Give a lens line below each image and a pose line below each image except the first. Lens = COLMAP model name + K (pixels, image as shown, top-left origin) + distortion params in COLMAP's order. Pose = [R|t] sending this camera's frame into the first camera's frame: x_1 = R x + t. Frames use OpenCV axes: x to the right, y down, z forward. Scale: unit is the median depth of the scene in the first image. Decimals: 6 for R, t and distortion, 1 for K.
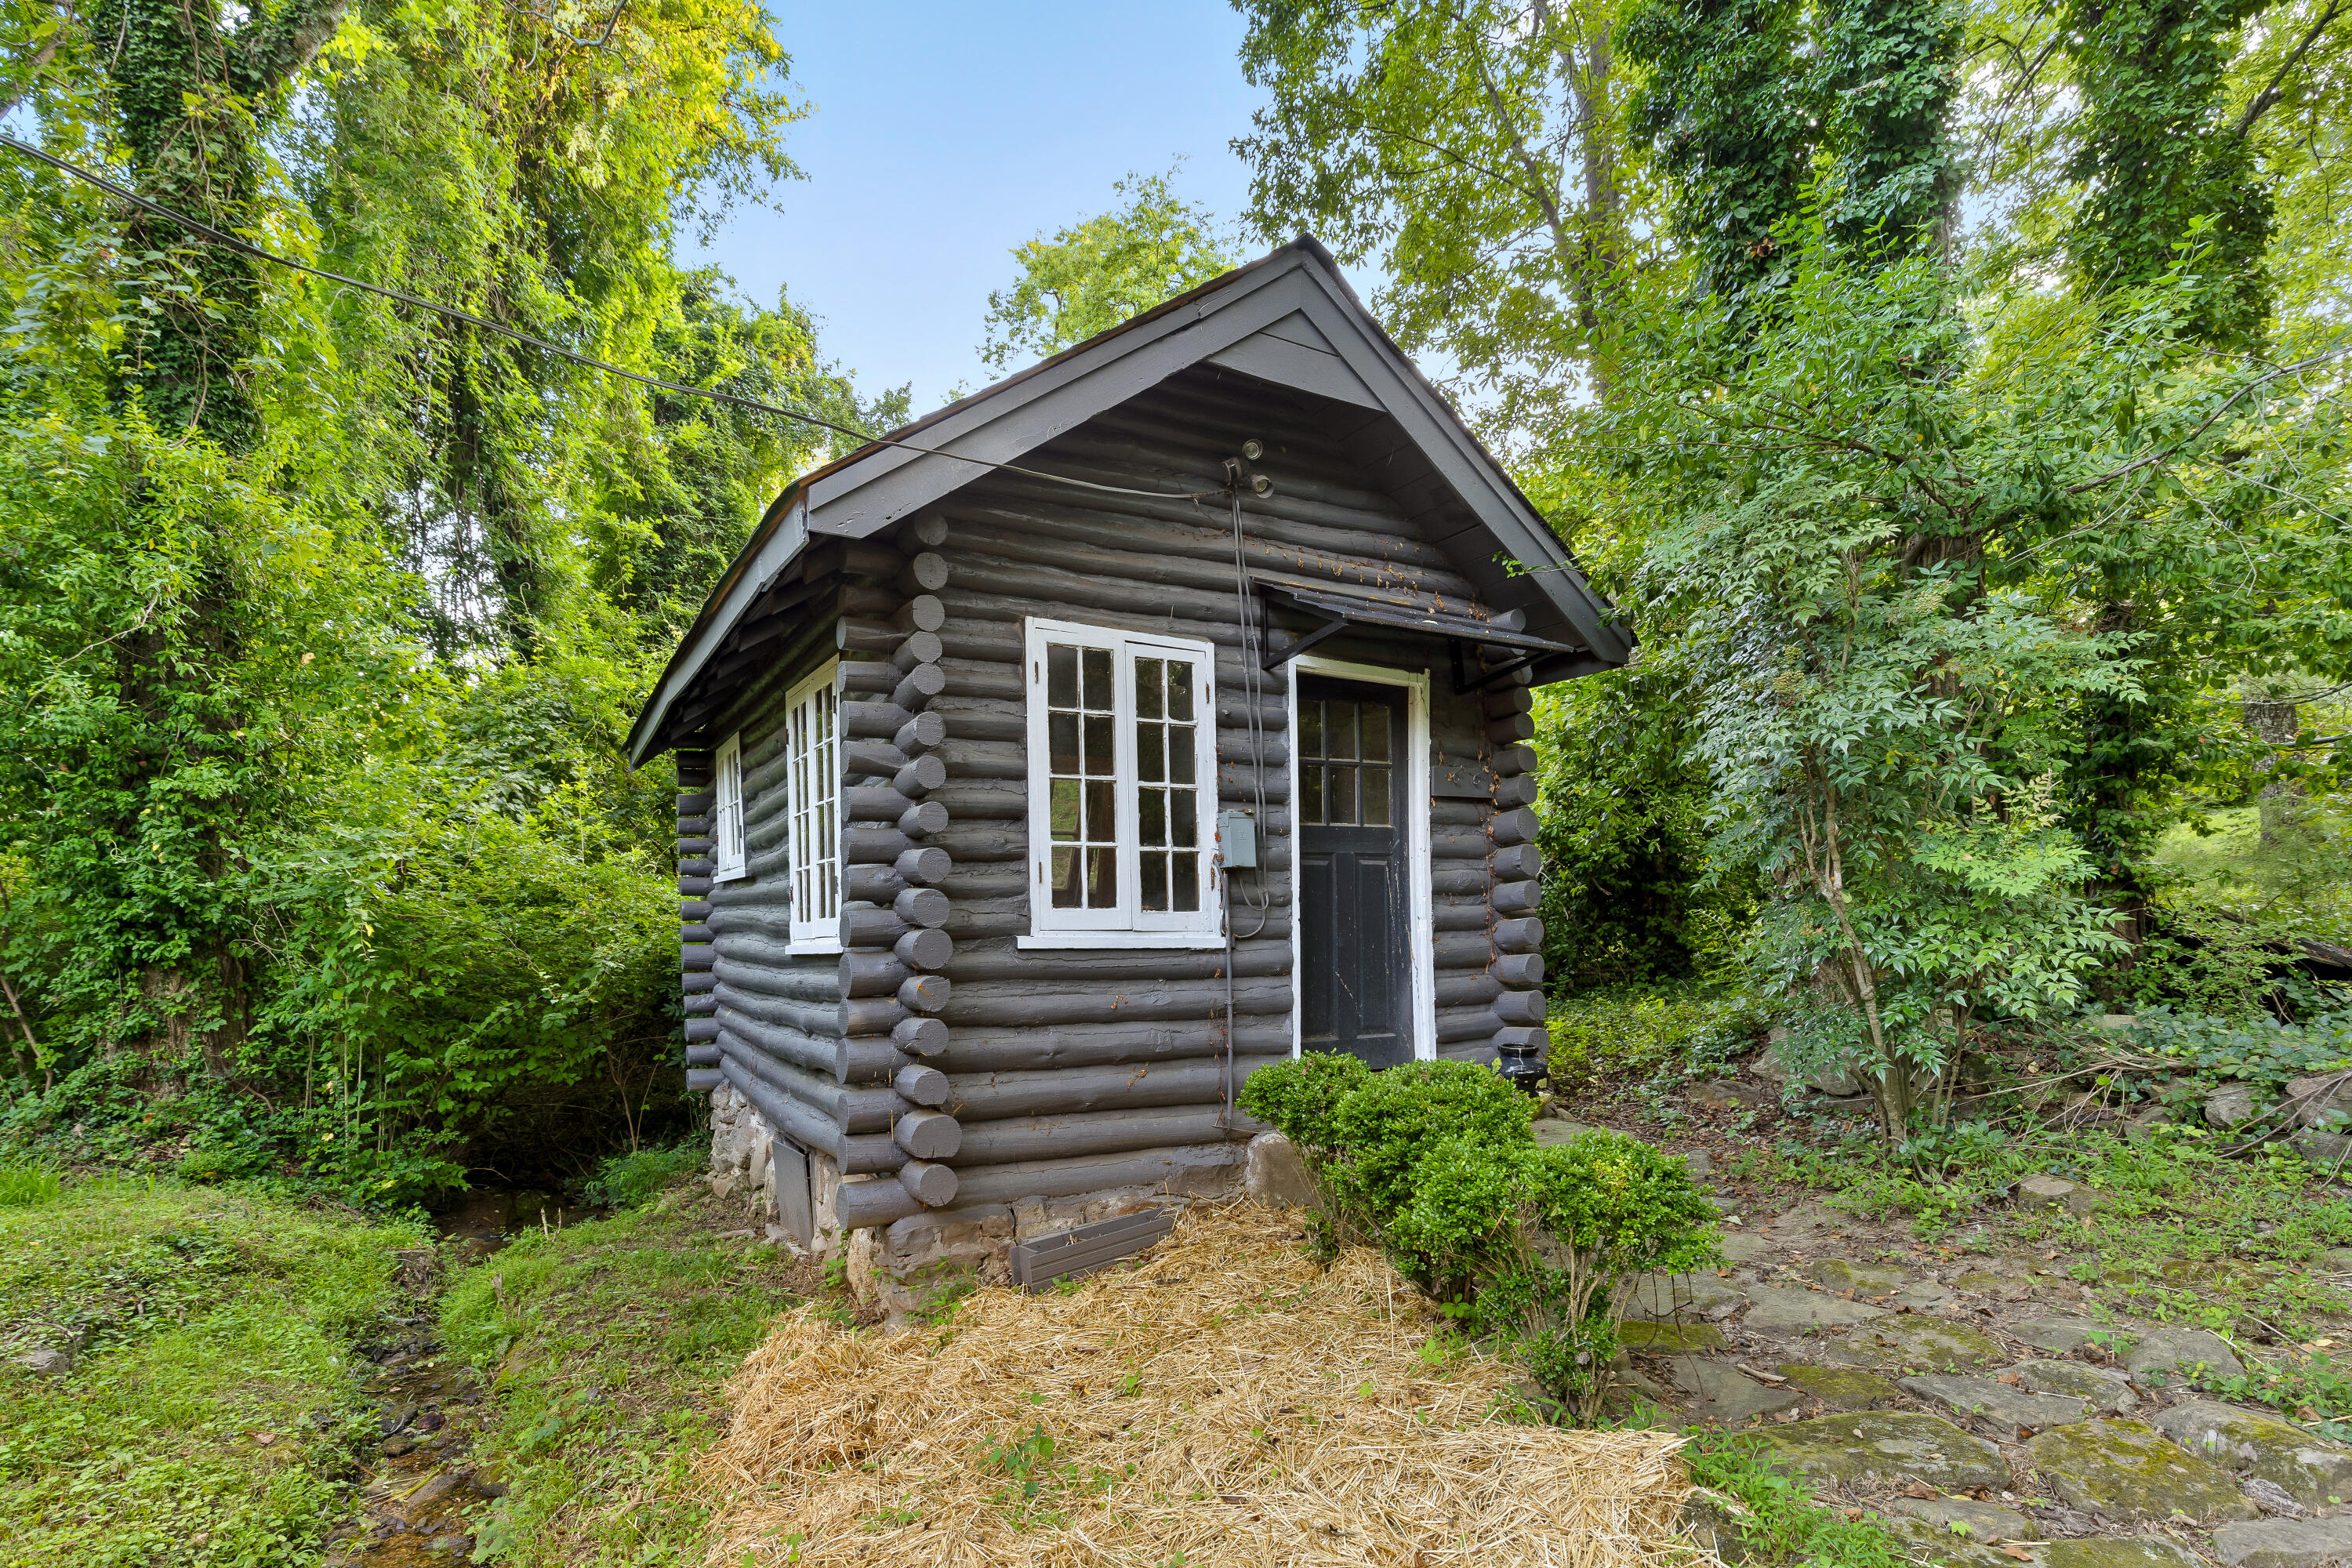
lens RADIAL K [[1196.3, 0, 1171.8], [0, 1196.3, 895.7], [0, 0, 1]] dist [-0.000647, -0.000486]
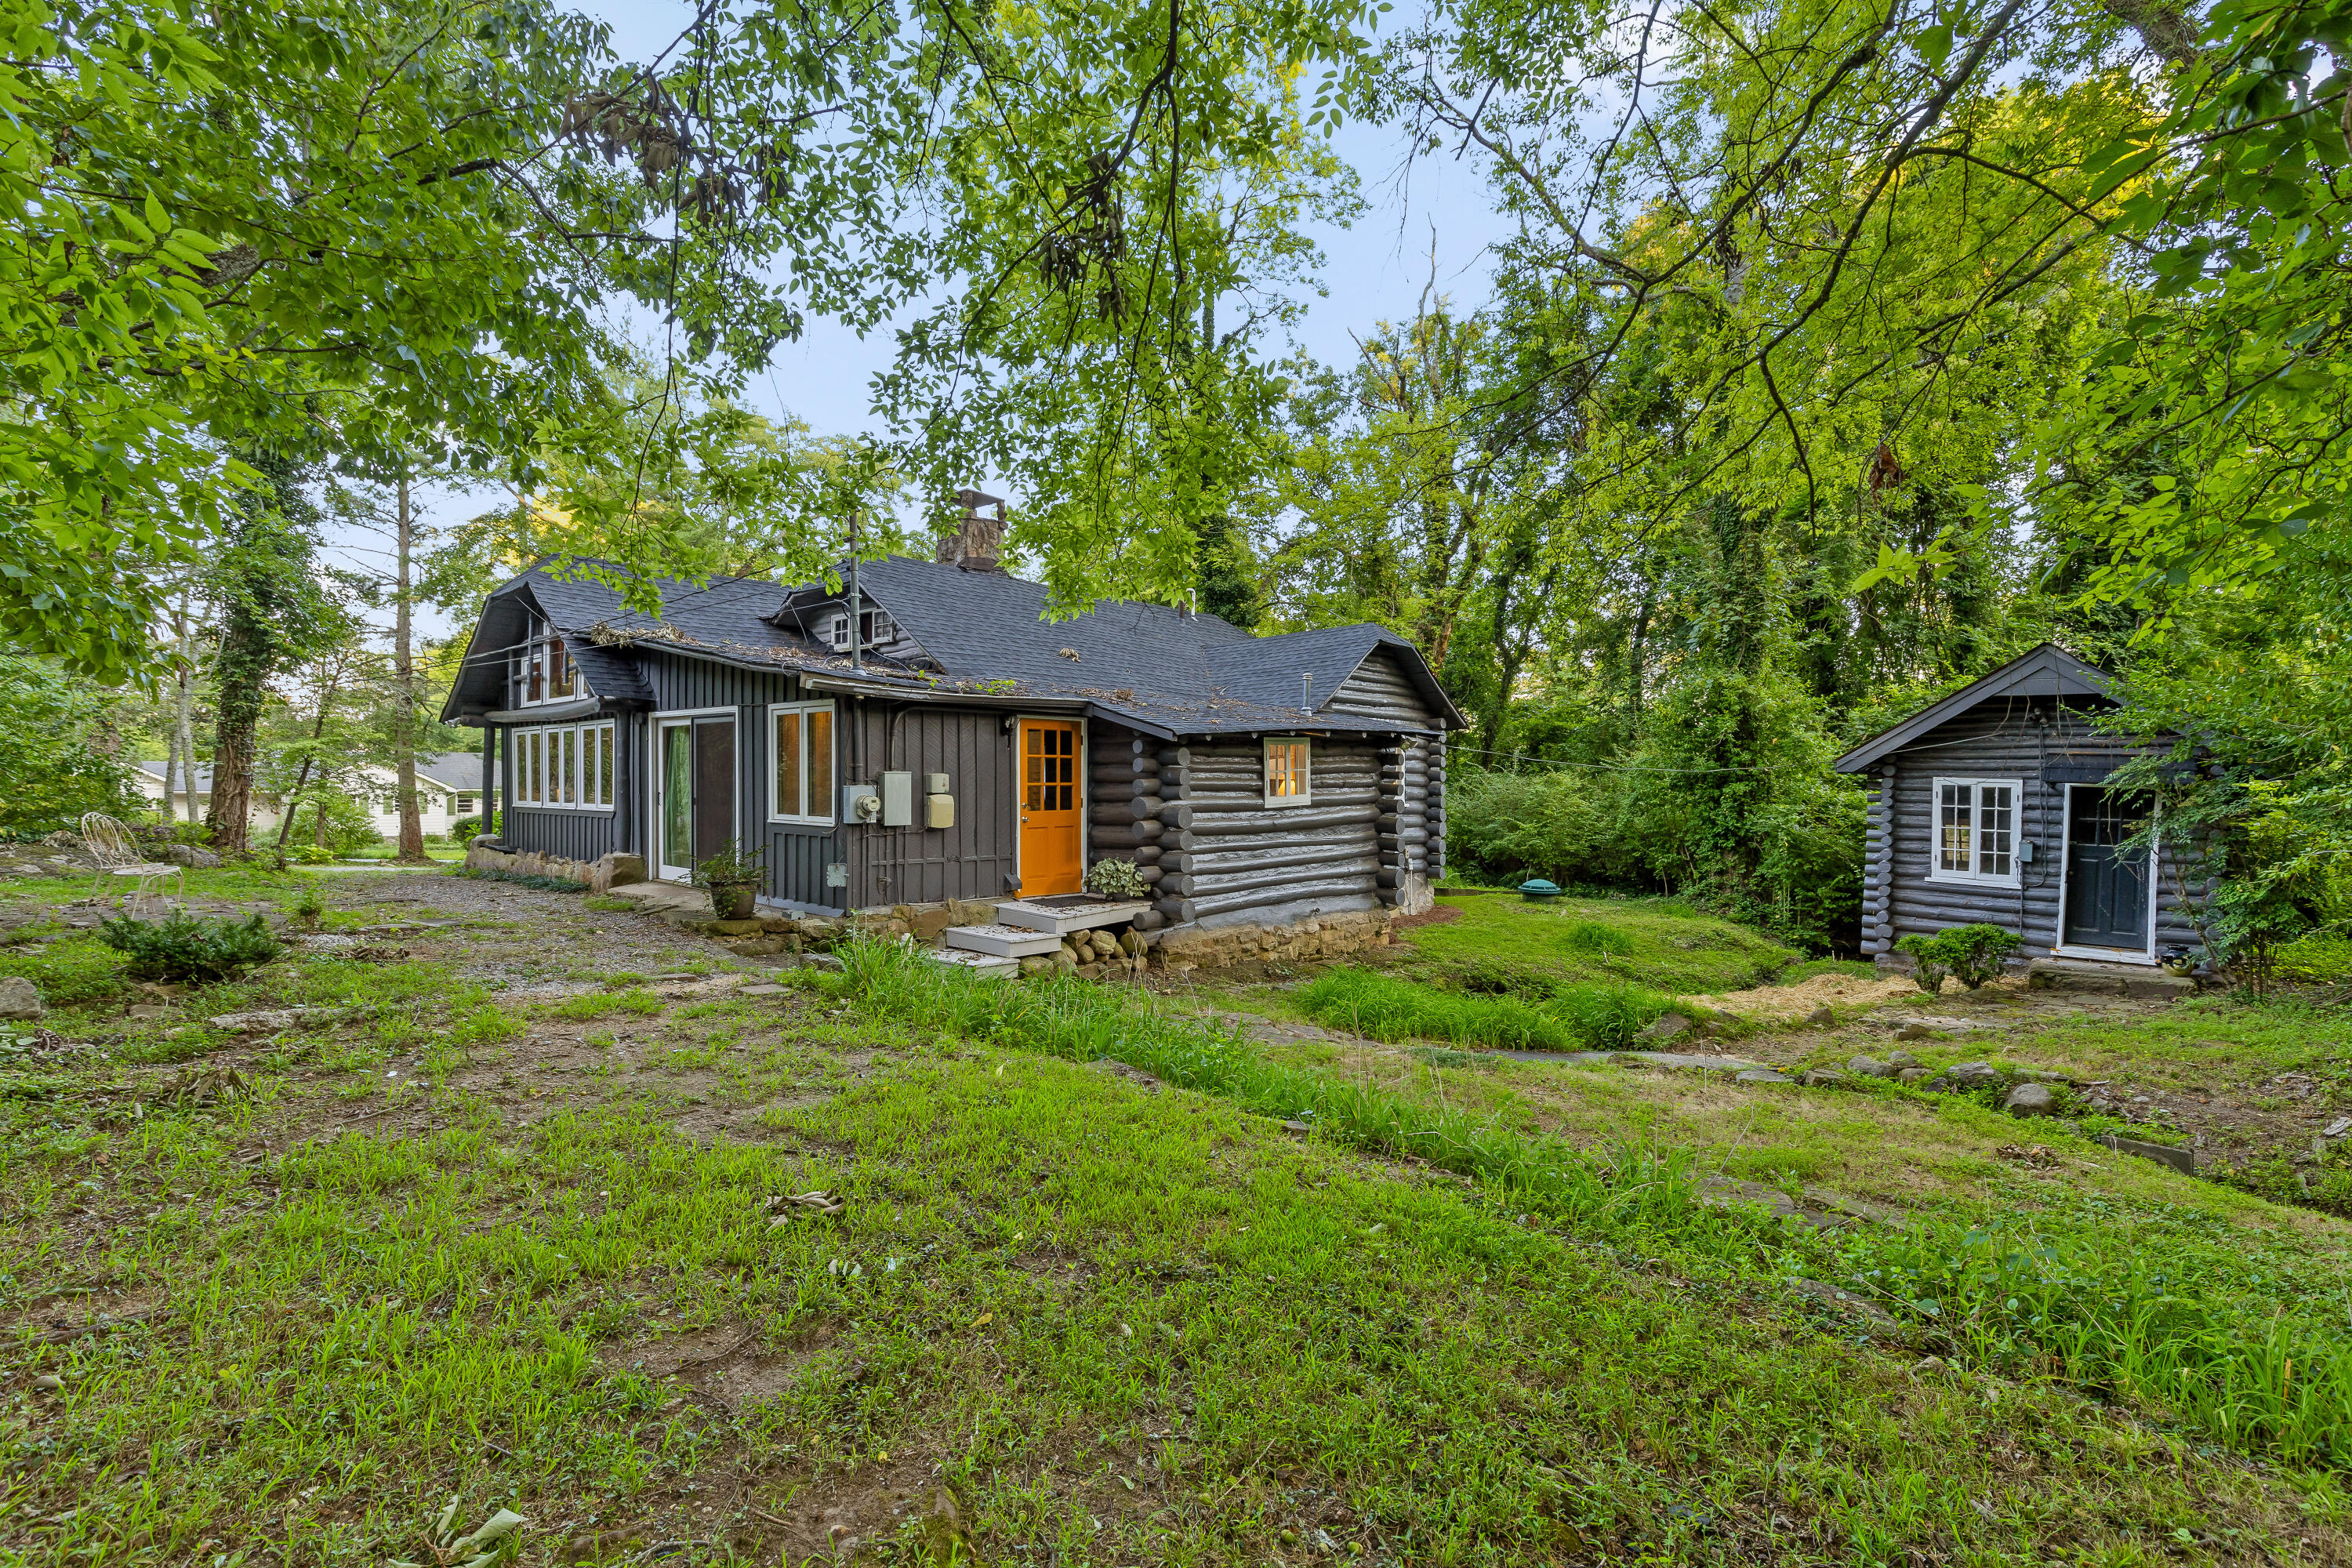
lens RADIAL K [[1066.6, 0, 1164.1], [0, 1066.6, 779.3], [0, 0, 1]] dist [0.004880, -0.000508]
pose [[0.321327, 0.031362, -0.946449, 1.702291], [0.000524, 0.999445, 0.033296, -0.287657], [0.946968, -0.011195, 0.321132, -1.646064]]
